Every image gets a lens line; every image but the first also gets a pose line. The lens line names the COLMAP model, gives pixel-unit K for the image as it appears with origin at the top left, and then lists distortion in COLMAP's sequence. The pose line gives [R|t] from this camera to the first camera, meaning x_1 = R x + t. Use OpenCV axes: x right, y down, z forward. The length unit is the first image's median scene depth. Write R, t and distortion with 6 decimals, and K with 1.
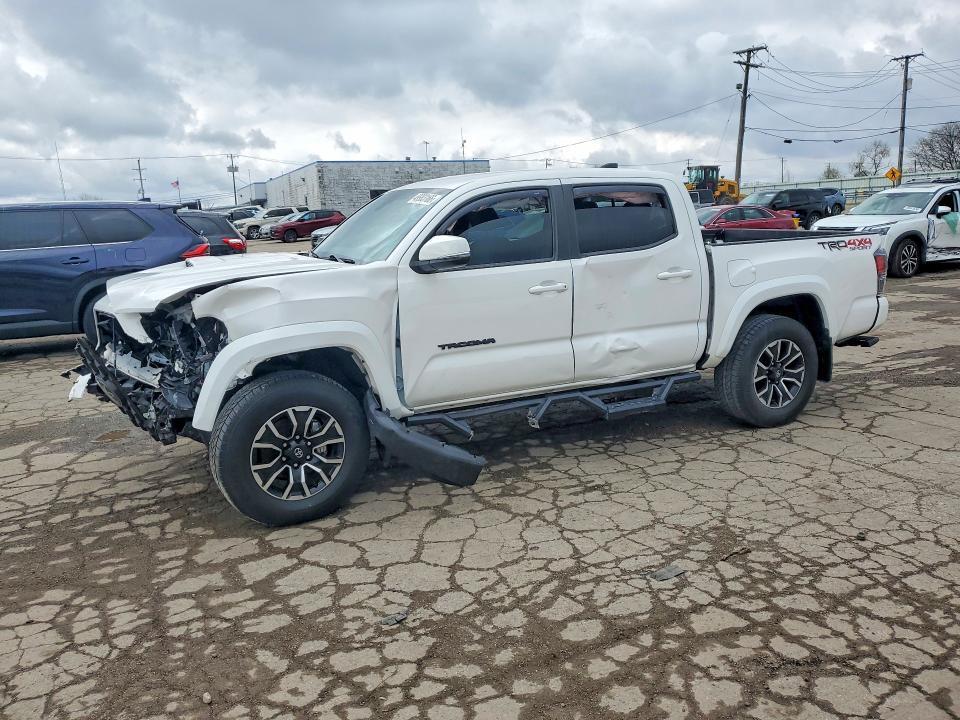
lens RADIAL K [[728.0, 0, 484.1], [0, 728.0, 356.5], [0, 0, 1]] dist [0.025066, -0.001803]
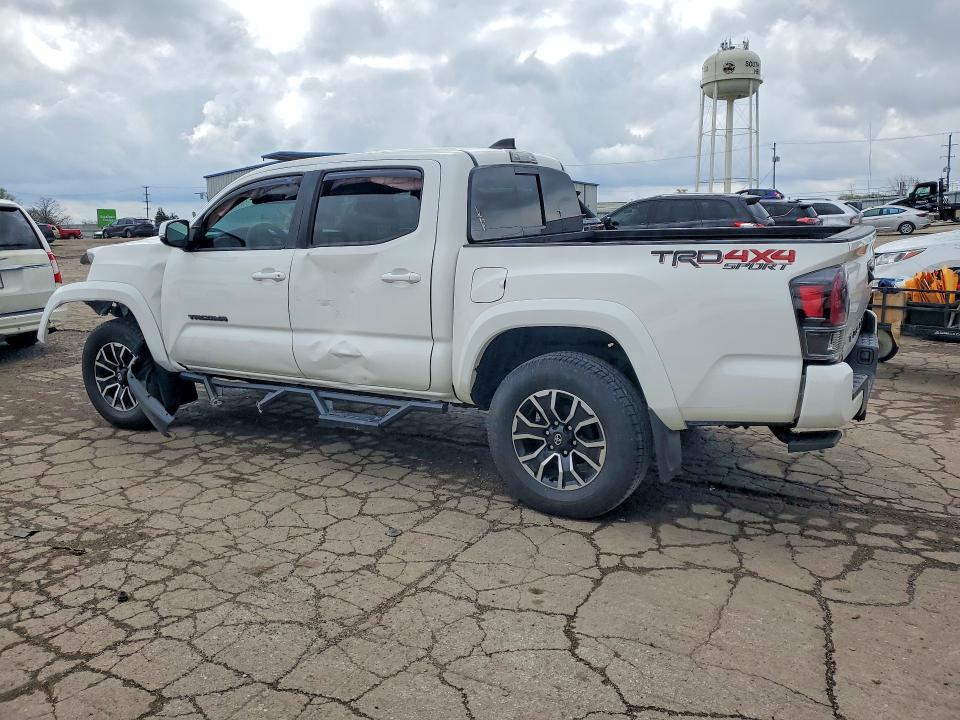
lens RADIAL K [[728.0, 0, 484.1], [0, 728.0, 356.5], [0, 0, 1]] dist [0.025066, -0.001803]
pose [[0.562989, 0.175701, -0.807572, 0.990838], [-0.152967, 0.982411, 0.107100, -0.126382], [0.812185, 0.063236, 0.579962, 0.601197]]
